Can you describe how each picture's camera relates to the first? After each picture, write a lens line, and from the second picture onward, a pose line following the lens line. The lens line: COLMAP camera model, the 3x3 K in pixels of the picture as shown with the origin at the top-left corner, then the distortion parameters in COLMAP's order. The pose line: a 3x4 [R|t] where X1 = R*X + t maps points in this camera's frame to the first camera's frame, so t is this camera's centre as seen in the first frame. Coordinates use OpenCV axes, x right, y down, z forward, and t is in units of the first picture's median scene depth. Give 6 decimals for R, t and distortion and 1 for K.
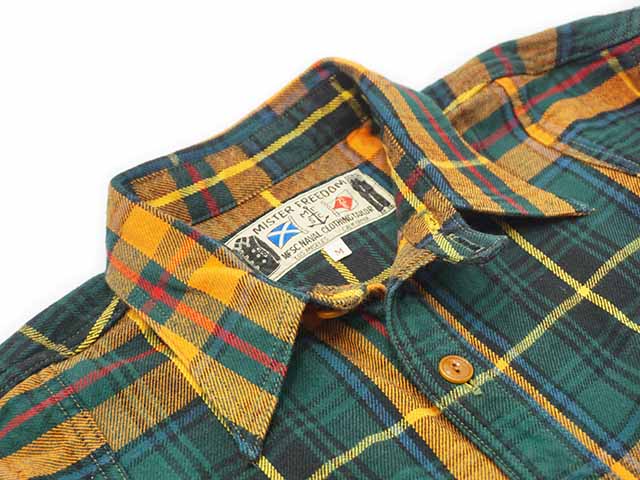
lens RADIAL K [[899.0, 0, 320.0], [0, 899.0, 240.0], [0, 0, 1]] dist [-0.215831, -0.050211]
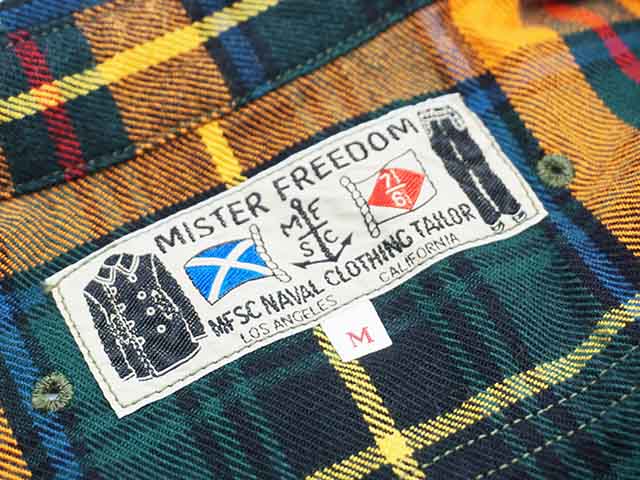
lens RADIAL K [[1068.7, 0, 320.0], [0, 1068.7, 240.0], [0, 0, 1]] dist [-0.008616, -0.035766]
pose [[0.976400, 0.210103, -0.050004, 0.019835], [-0.209225, 0.862787, -0.460242, 0.191299], [-0.053556, 0.459843, 0.886384, 0.582250]]
